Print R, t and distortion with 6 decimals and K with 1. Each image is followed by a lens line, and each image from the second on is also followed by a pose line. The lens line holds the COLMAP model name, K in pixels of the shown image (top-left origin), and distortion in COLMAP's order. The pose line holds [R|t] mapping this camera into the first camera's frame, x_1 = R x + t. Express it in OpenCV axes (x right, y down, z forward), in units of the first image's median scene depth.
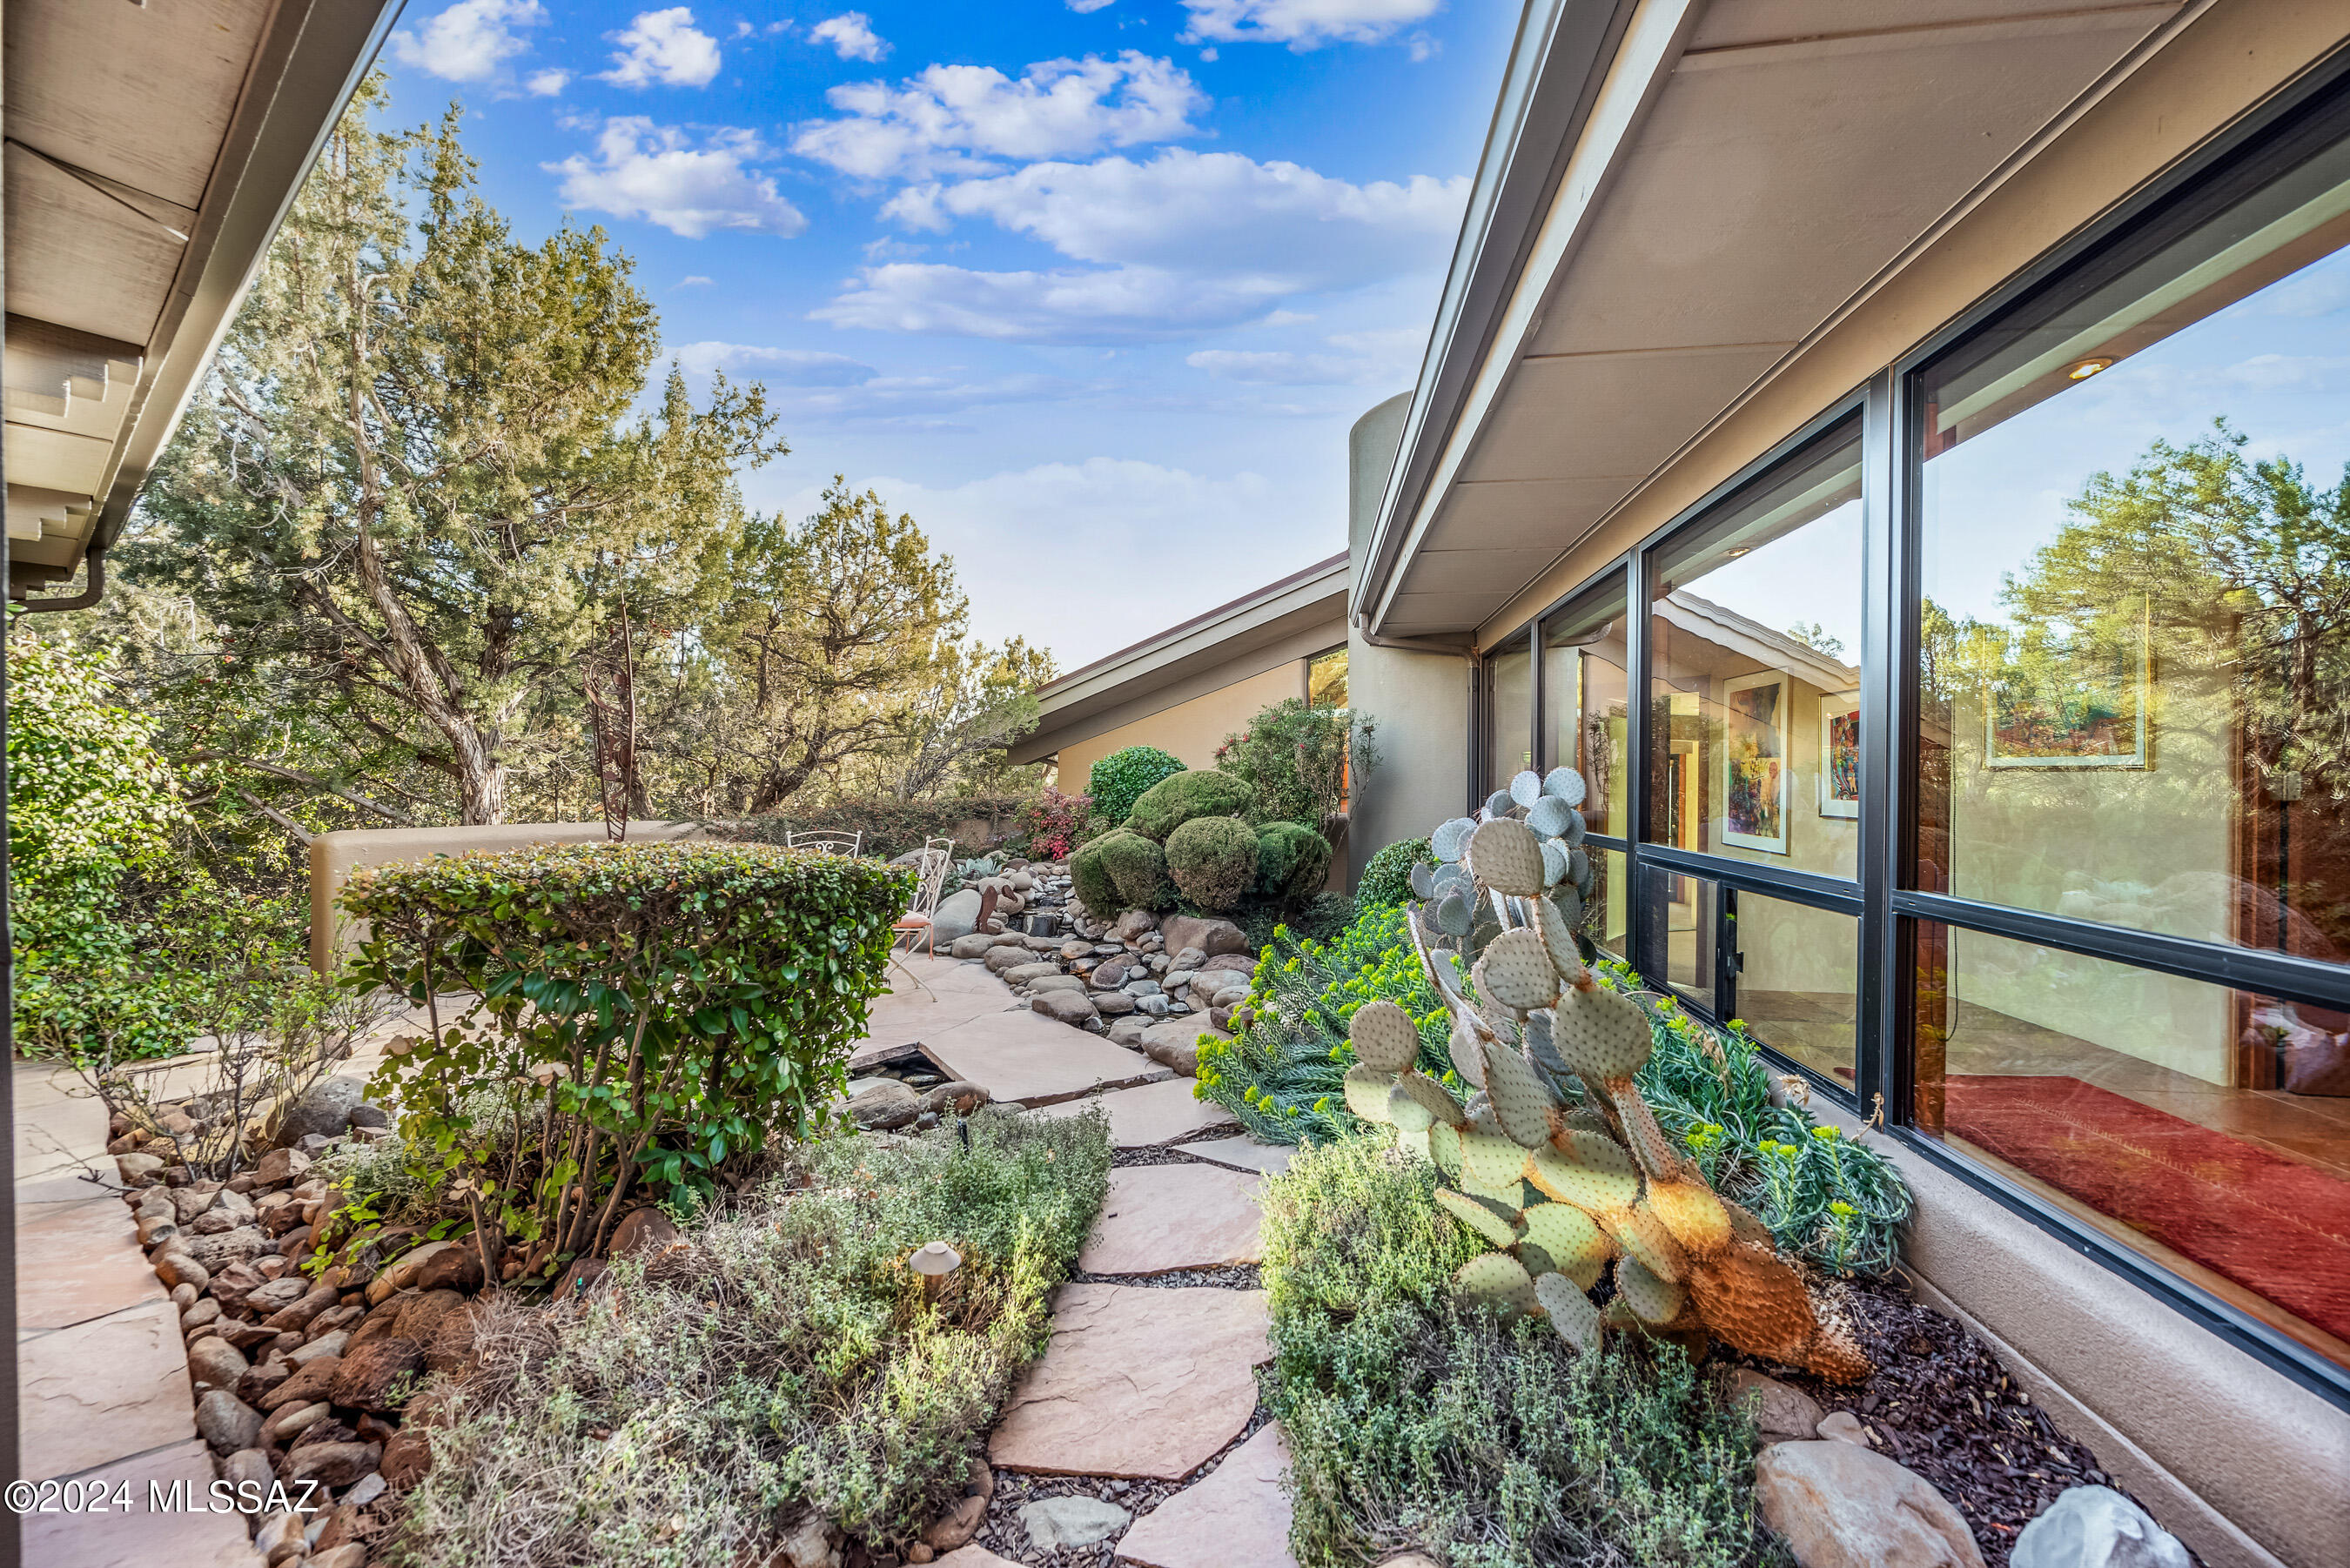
lens RADIAL K [[939.1, 0, 1175.0], [0, 939.1, 784.0], [0, 0, 1]] dist [-0.003001, -0.000098]
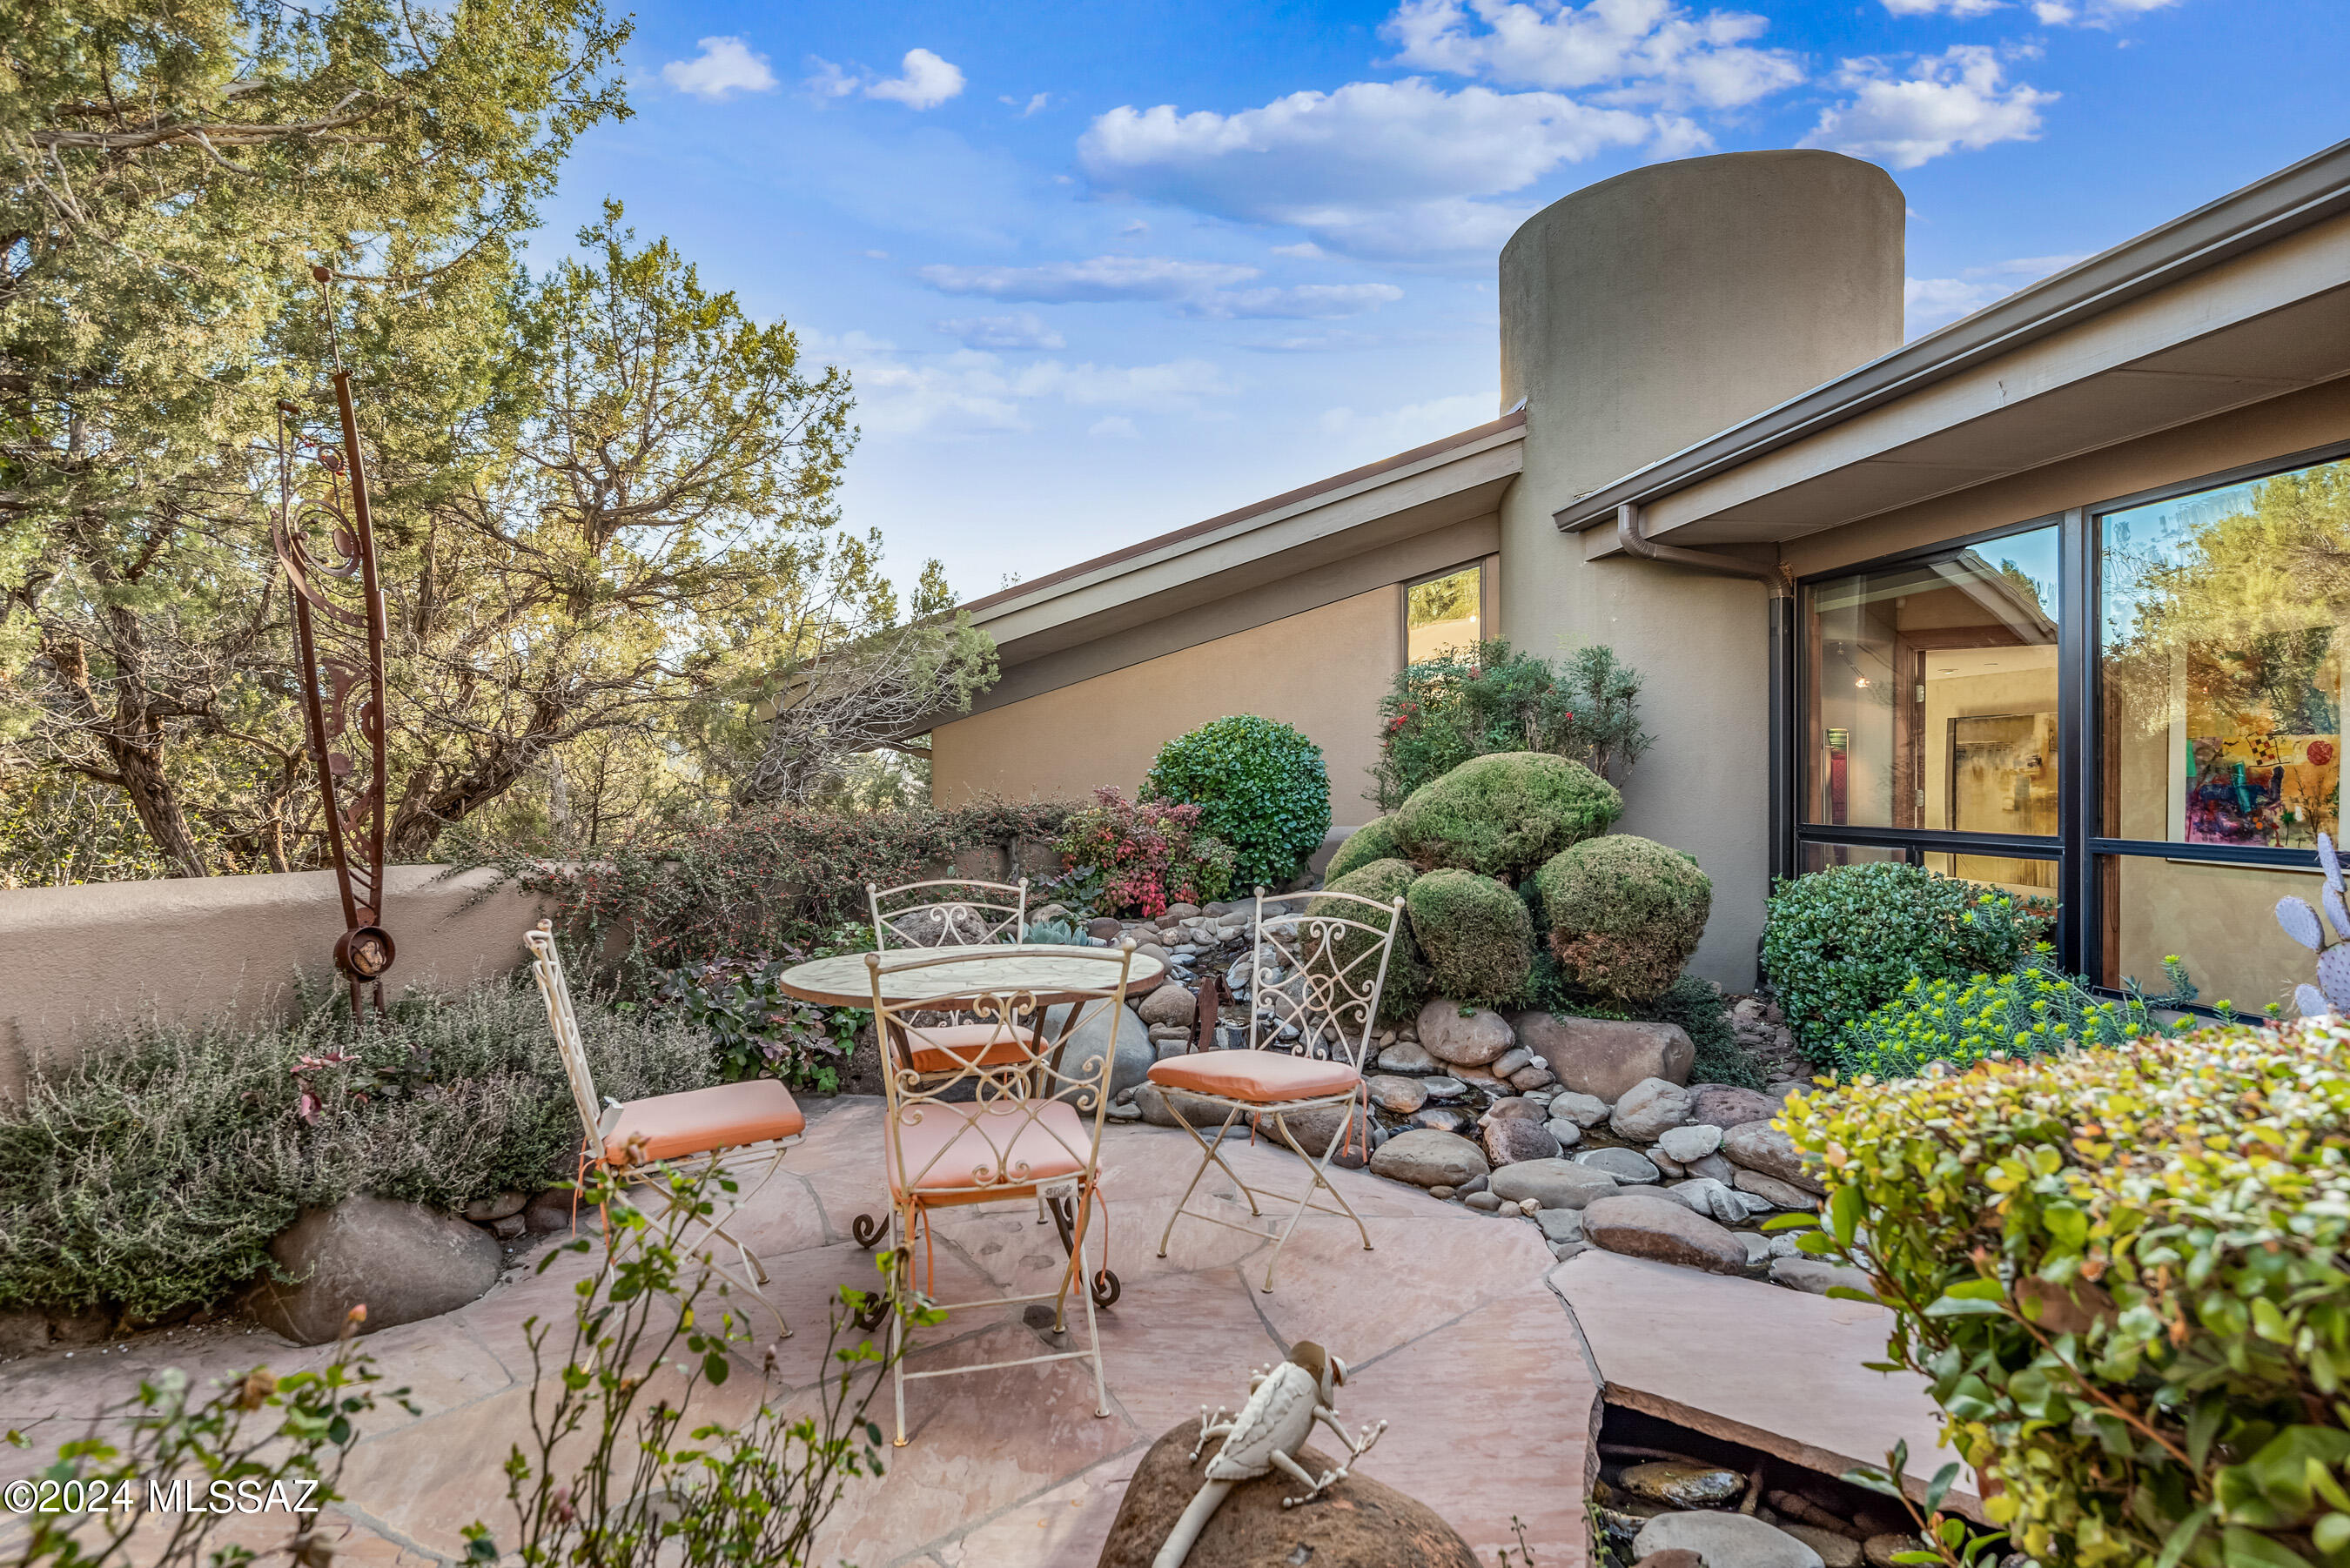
lens RADIAL K [[1285.8, 0, 1175.0], [0, 1285.8, 784.0], [0, 0, 1]] dist [0.000555, 0.000114]
pose [[0.958204, -0.004512, 0.286049, -0.293939], [0.004559, 0.999989, 0.000502, 0.001229], [-0.286049, 0.000823, 0.958215, 0.236222]]
